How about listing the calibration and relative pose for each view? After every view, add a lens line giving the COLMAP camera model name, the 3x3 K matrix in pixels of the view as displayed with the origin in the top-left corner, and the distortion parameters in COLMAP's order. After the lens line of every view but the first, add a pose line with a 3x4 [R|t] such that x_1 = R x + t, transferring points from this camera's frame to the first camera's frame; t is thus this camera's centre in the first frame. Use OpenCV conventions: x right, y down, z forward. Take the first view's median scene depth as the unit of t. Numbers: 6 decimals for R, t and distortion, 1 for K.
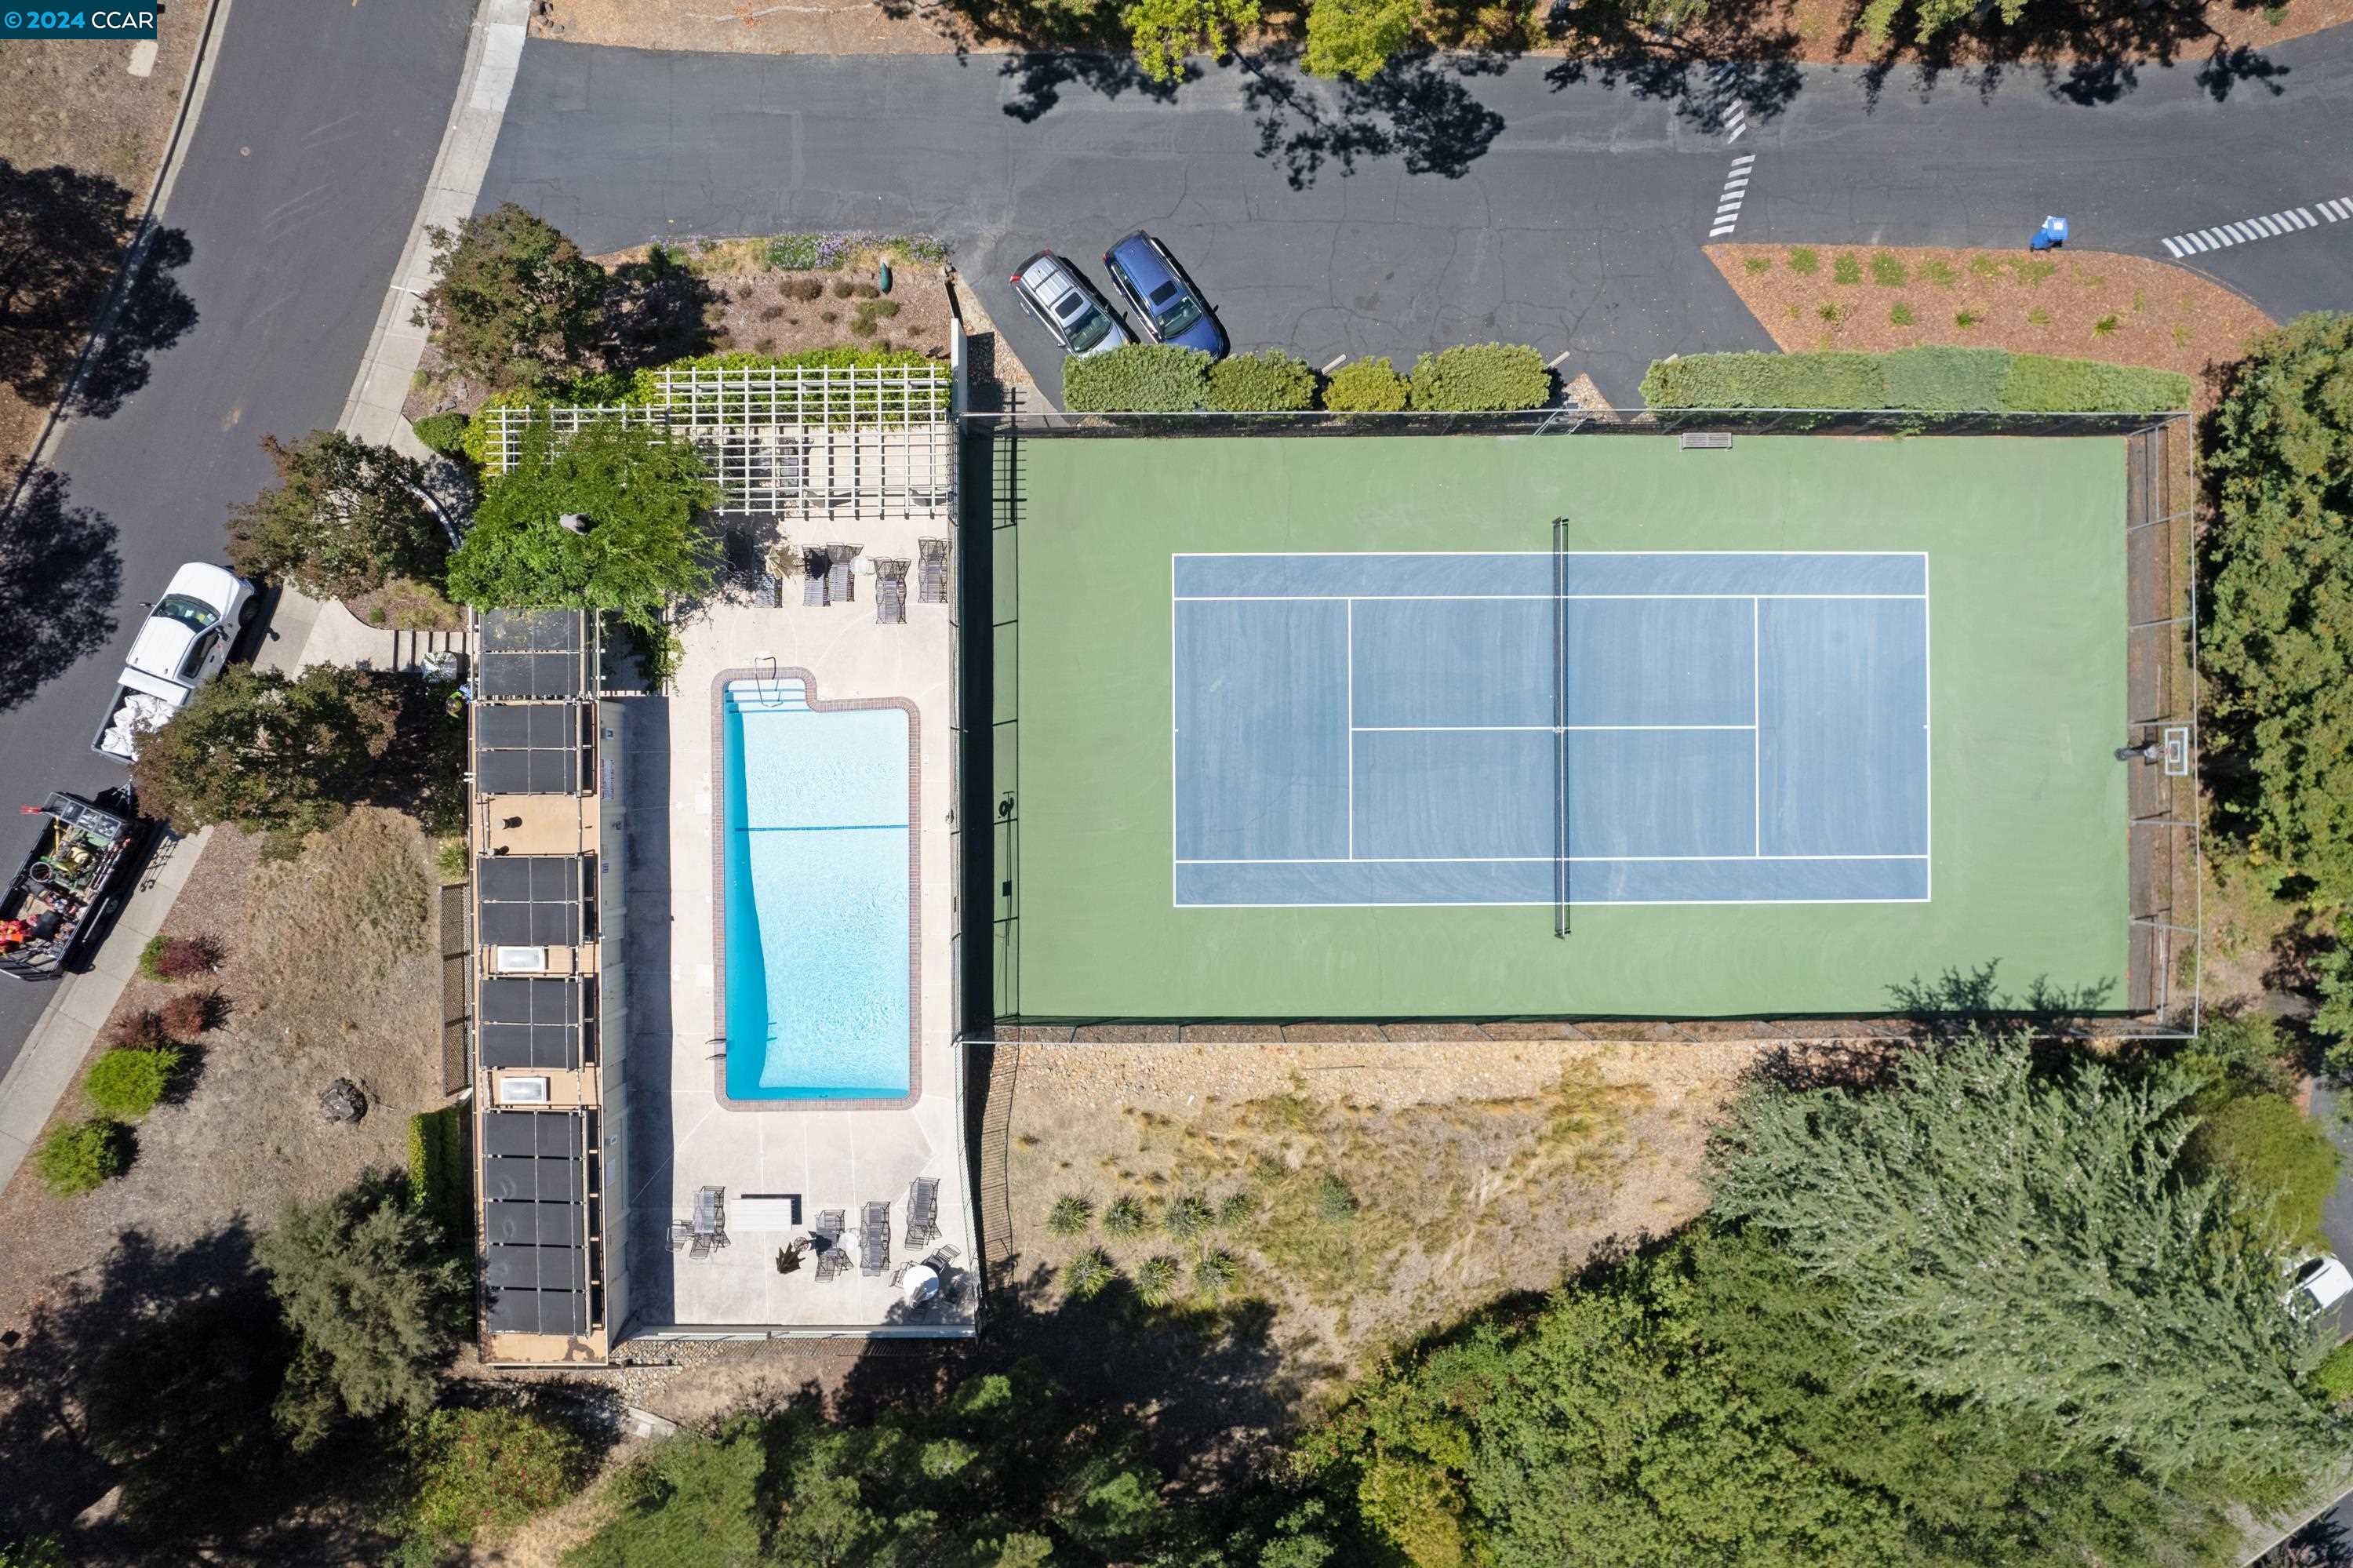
lens RADIAL K [[1504.3, 0, 1176.5], [0, 1504.3, 784.0], [0, 0, 1]] dist [-0.032685, 0.003317]
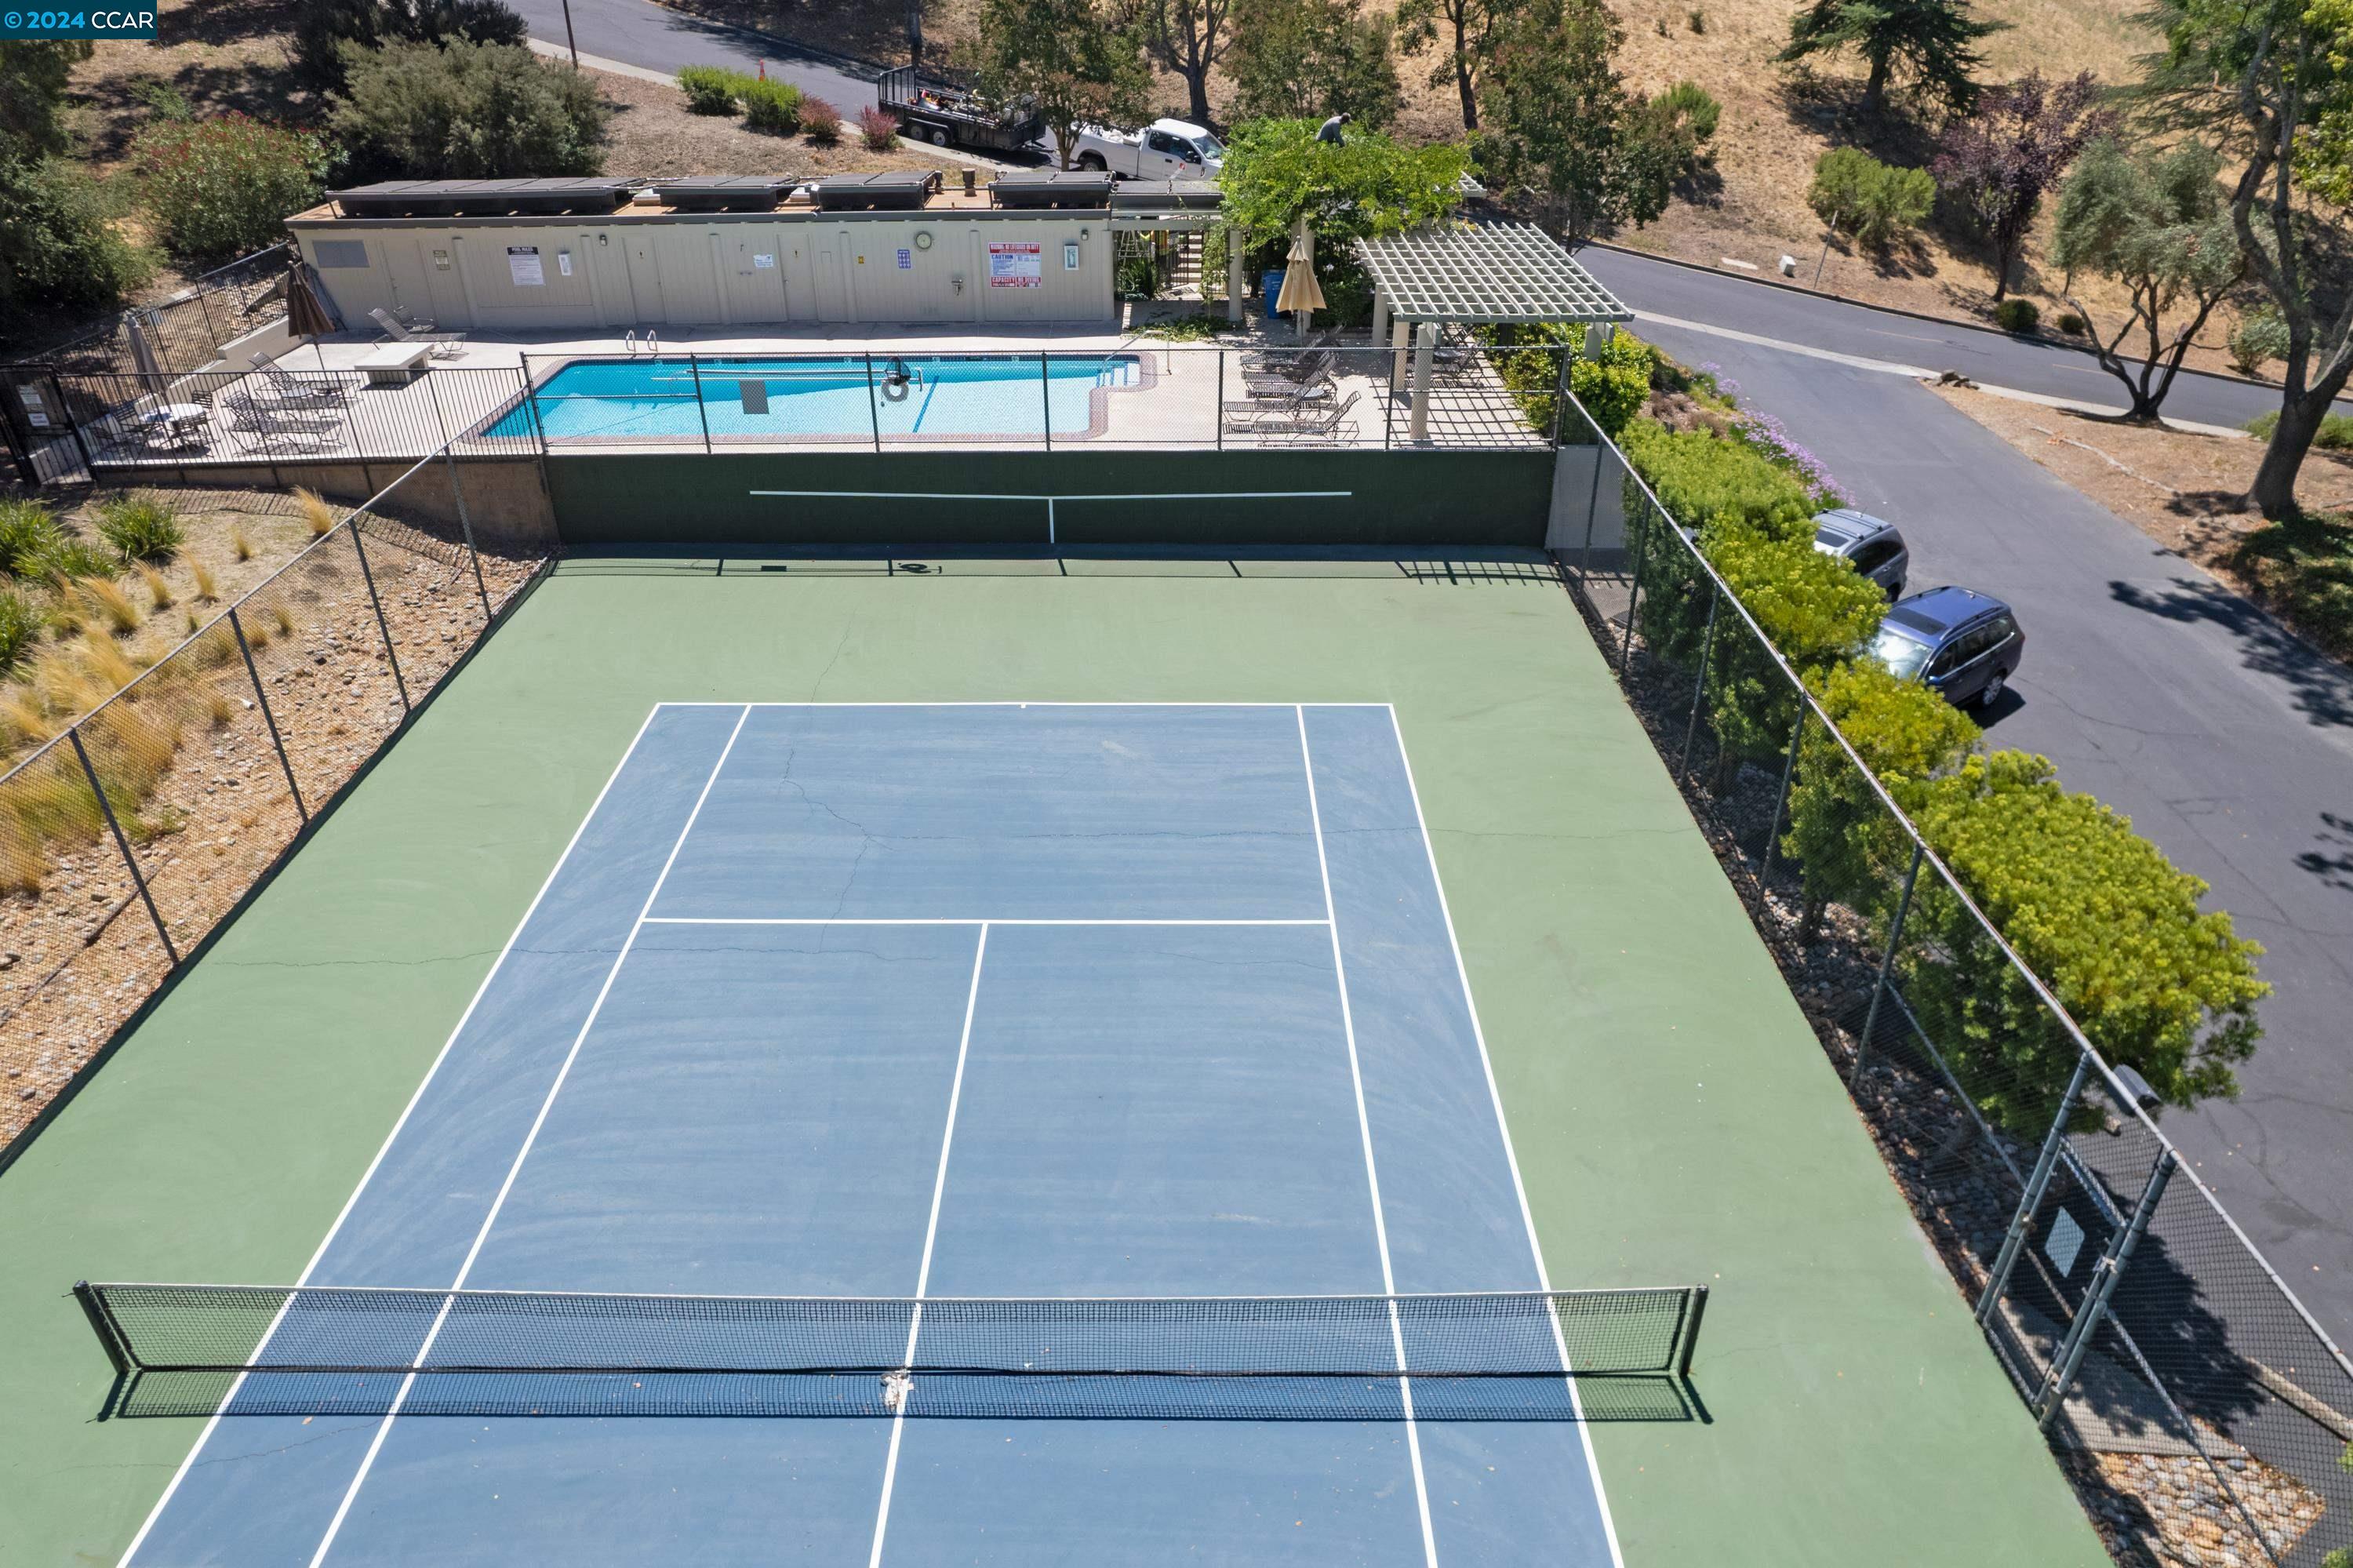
lens RADIAL K [[1504.3, 0, 1176.5], [0, 1504.3, 784.0], [0, 0, 1]] dist [-0.032685, 0.003317]
pose [[0.001299, 0.509733, -0.860332, 0.423632], [-0.999954, -0.007524, -0.005968, -0.081476], [-0.009515, 0.860300, 0.509700, 0.777438]]
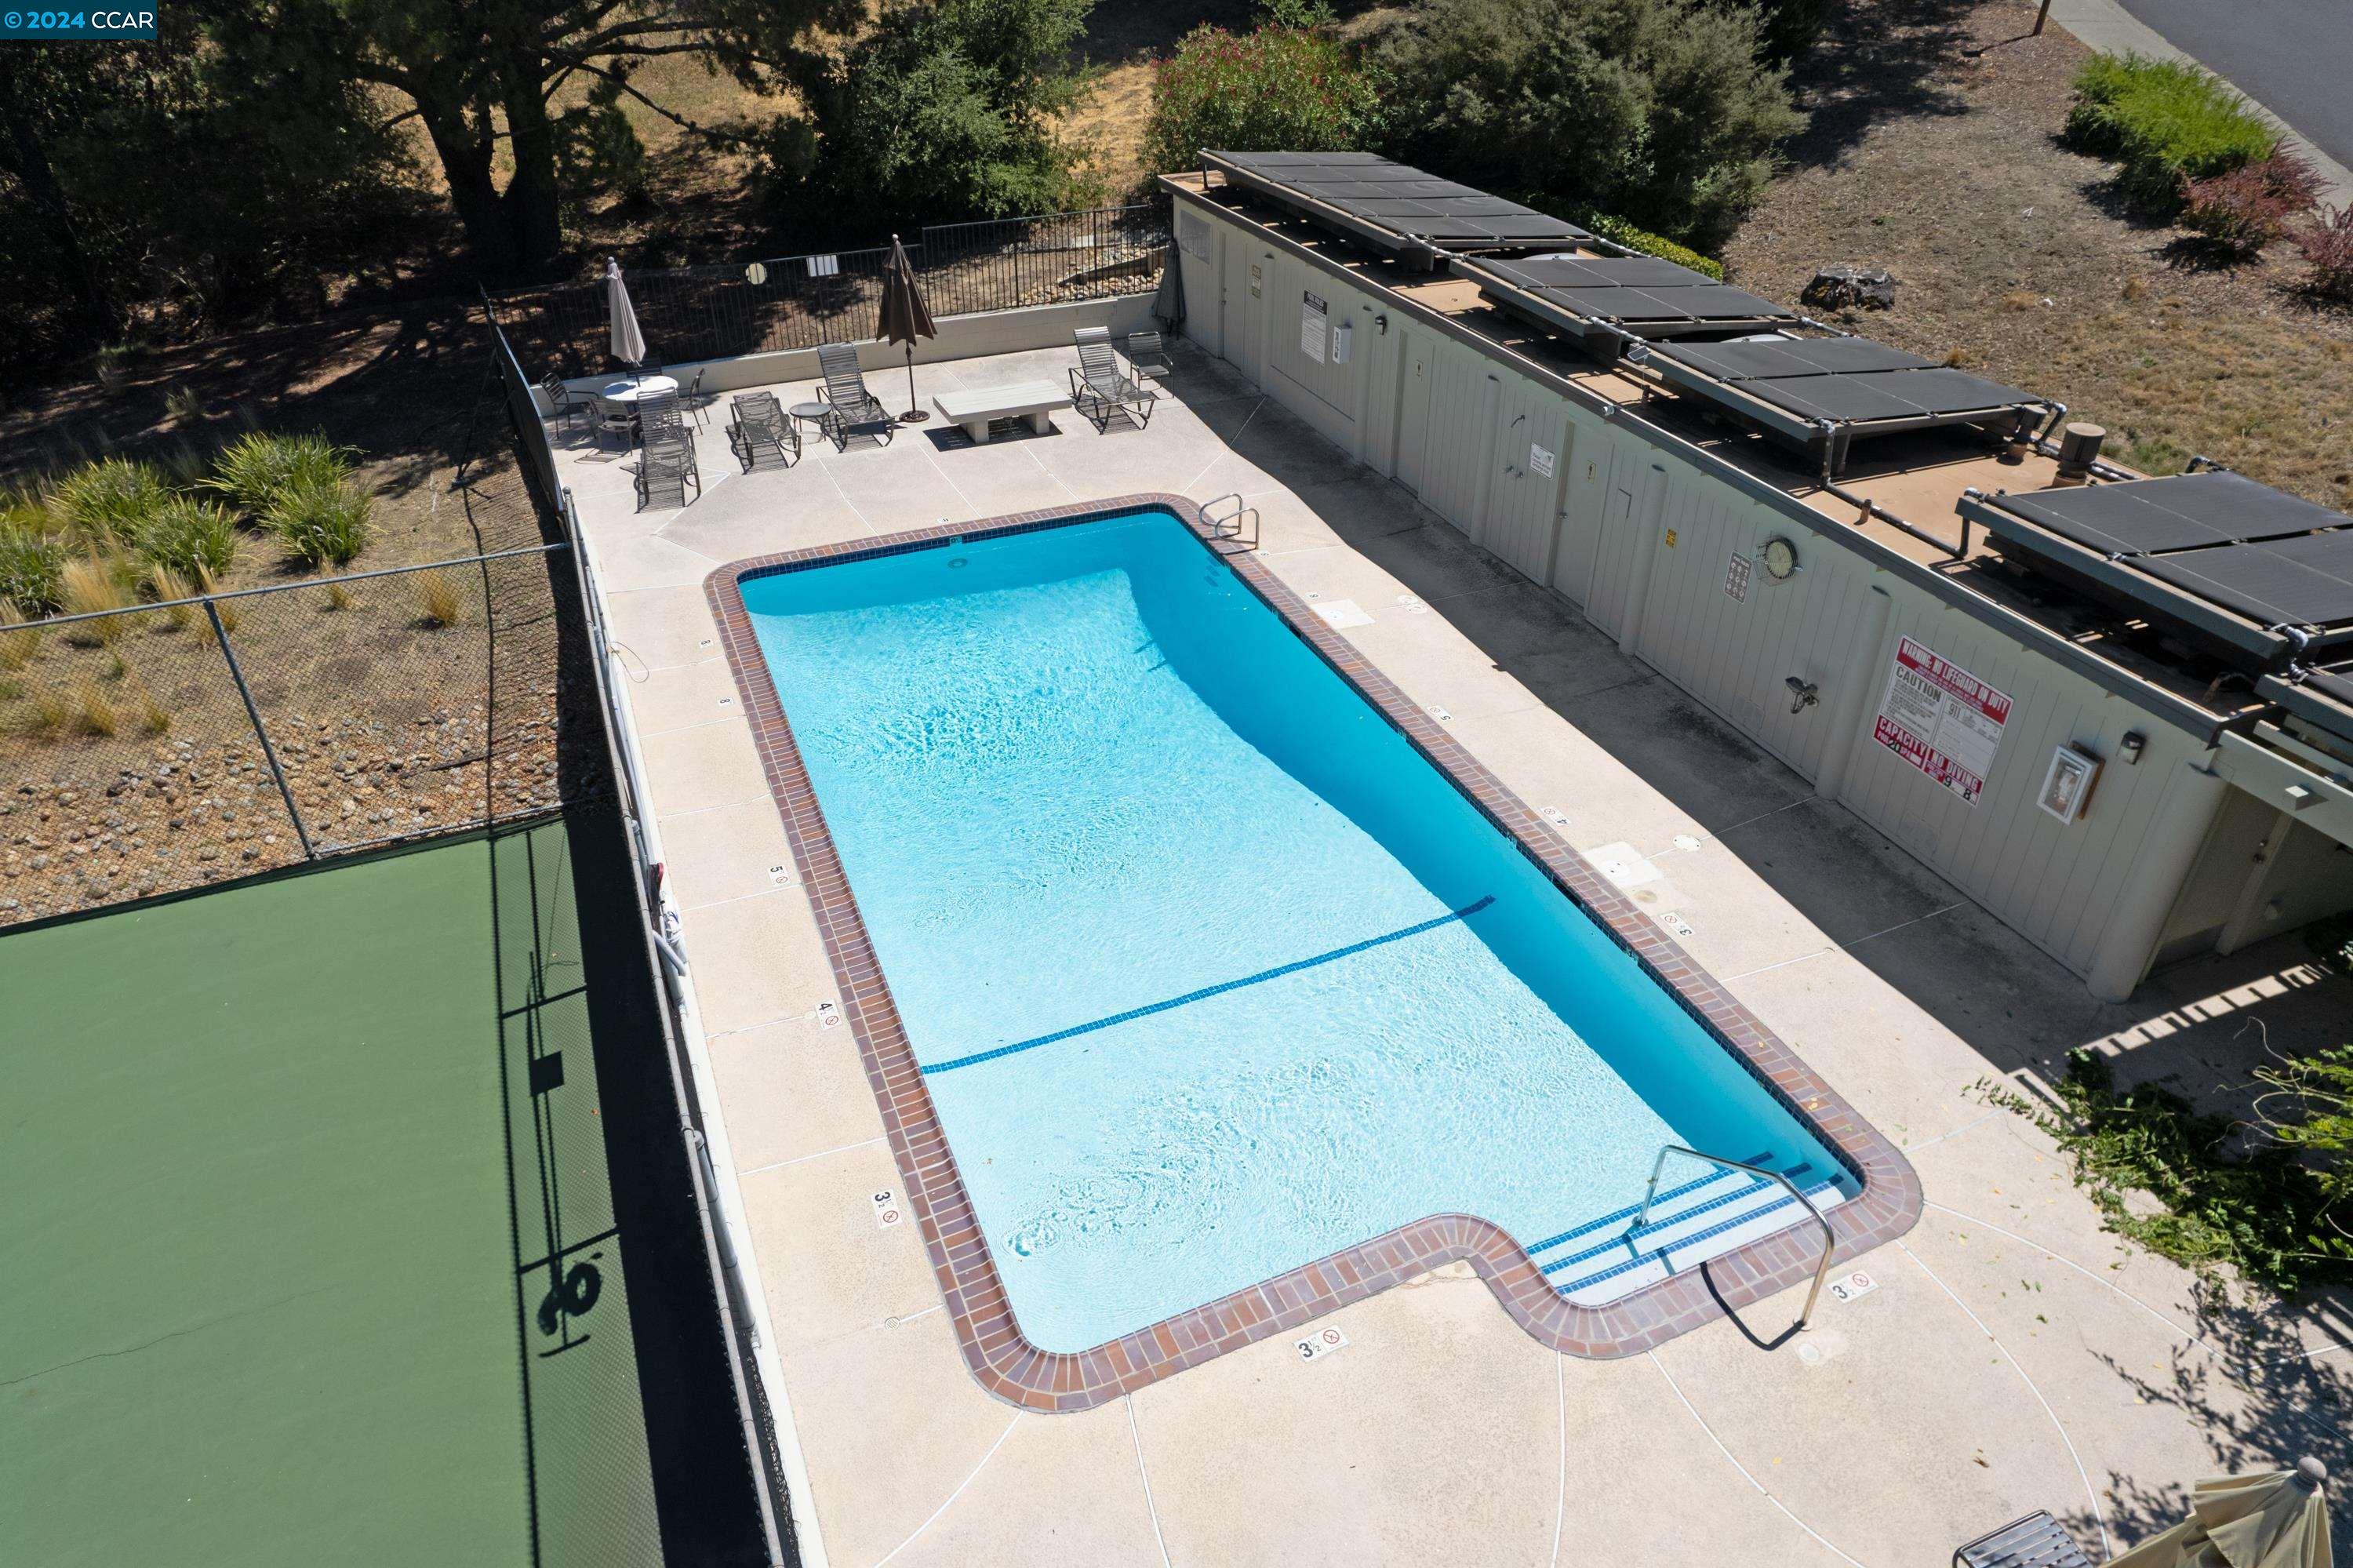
lens RADIAL K [[1504.3, 0, 1176.5], [0, 1504.3, 784.0], [0, 0, 1]] dist [-0.032685, 0.003317]
pose [[-0.924614, 0.209278, -0.318265, -0.143882], [-0.380877, -0.518371, 0.765653, -0.160615], [-0.004745, 0.829153, 0.559002, 0.799389]]
